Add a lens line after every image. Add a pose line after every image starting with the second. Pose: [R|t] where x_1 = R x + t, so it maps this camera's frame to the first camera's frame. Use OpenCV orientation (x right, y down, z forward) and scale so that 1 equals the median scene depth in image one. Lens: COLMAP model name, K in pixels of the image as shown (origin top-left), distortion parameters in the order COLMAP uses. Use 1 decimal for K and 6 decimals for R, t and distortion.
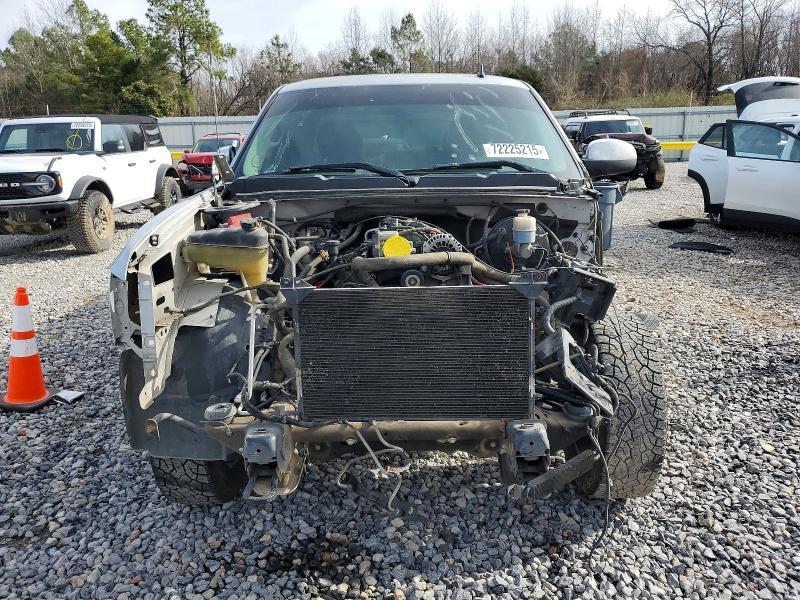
lens RADIAL K [[675.5, 0, 400.0], [0, 675.5, 300.0], [0, 0, 1]] dist [0.004216, 0.003182]
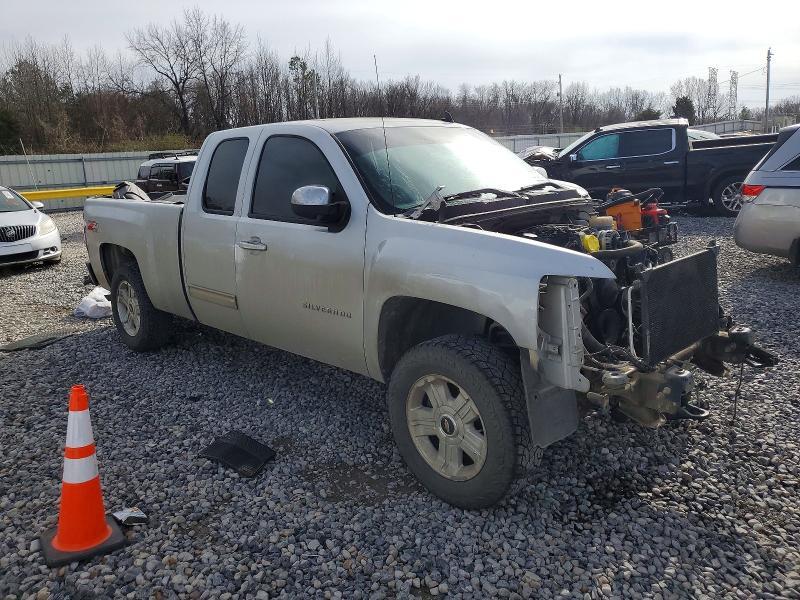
lens RADIAL K [[675.5, 0, 400.0], [0, 675.5, 300.0], [0, 0, 1]] dist [0.004216, 0.003182]
pose [[0.672853, -0.160358, 0.722187, -0.147184], [0.205503, 0.978317, 0.025766, -0.008957], [-0.710660, 0.131075, 0.691218, 0.042937]]
